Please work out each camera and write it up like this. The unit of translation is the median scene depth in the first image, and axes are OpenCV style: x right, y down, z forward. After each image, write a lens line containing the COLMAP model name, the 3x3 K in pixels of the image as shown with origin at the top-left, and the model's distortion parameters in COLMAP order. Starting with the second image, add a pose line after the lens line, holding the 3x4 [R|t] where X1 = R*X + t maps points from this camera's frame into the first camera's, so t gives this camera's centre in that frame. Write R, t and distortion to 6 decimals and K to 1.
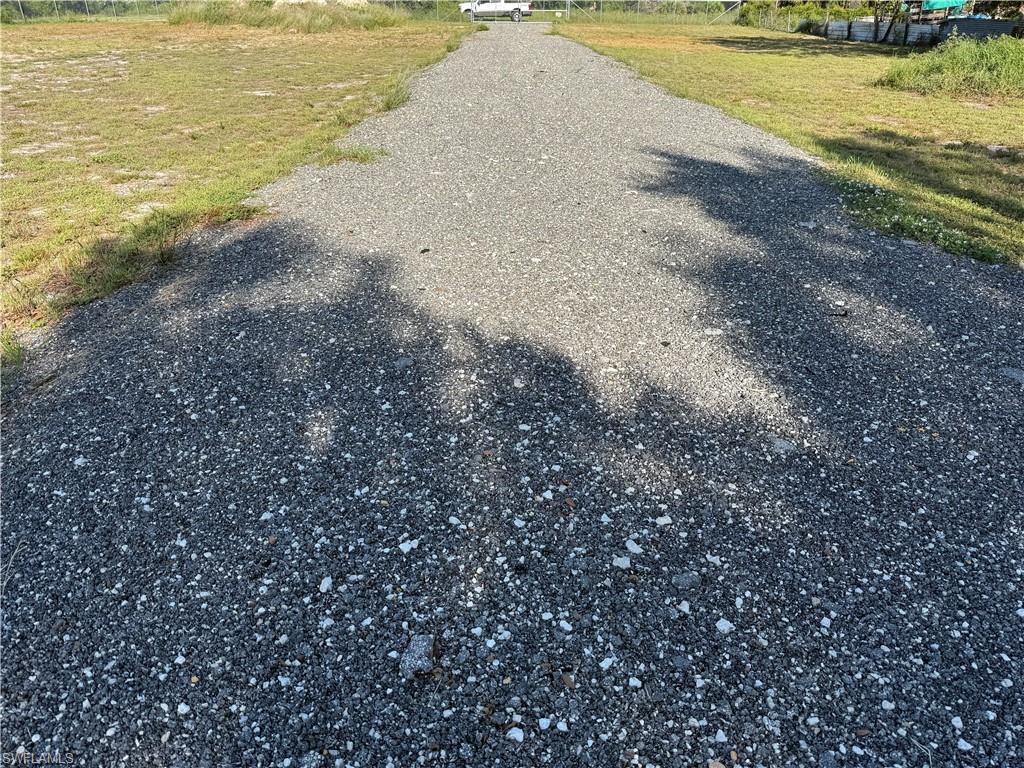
lens RADIAL K [[714.3, 0, 512.0], [0, 714.3, 384.0], [0, 0, 1]] dist [-0.014096, 0.005391]
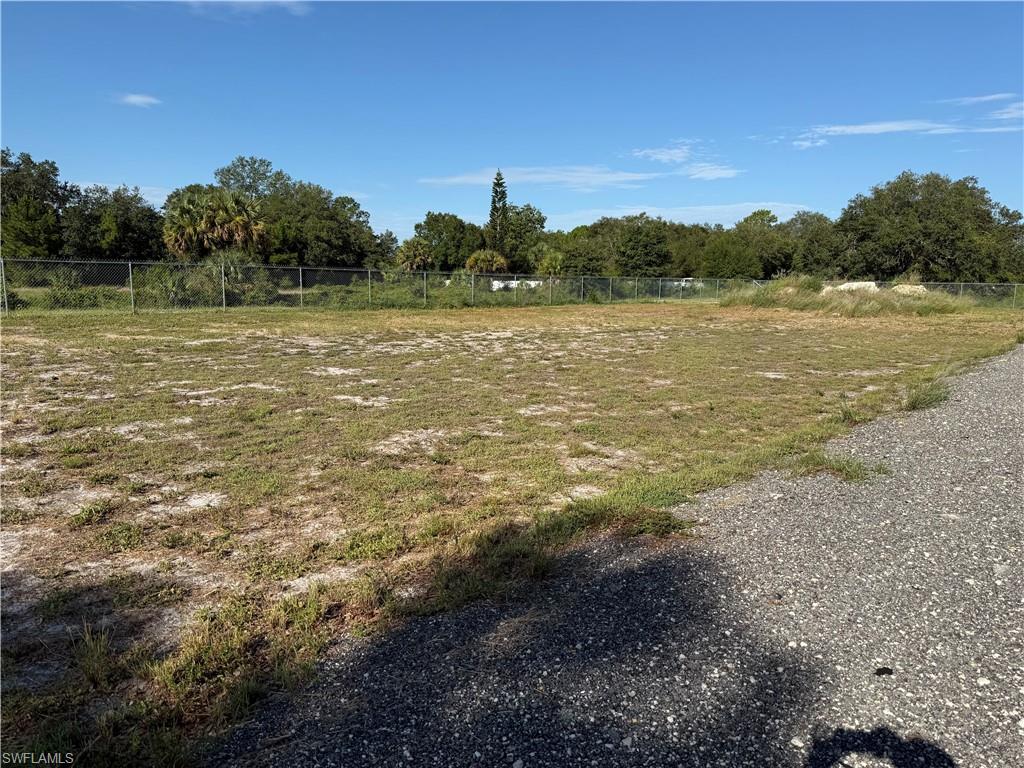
lens RADIAL K [[714.3, 0, 512.0], [0, 714.3, 384.0], [0, 0, 1]] dist [-0.014096, 0.005391]
pose [[0.759679, 0.088097, -0.644303, 0.001828], [-0.308701, 0.920885, -0.238065, -0.067547], [0.572356, 0.379750, 0.726772, 0.116323]]
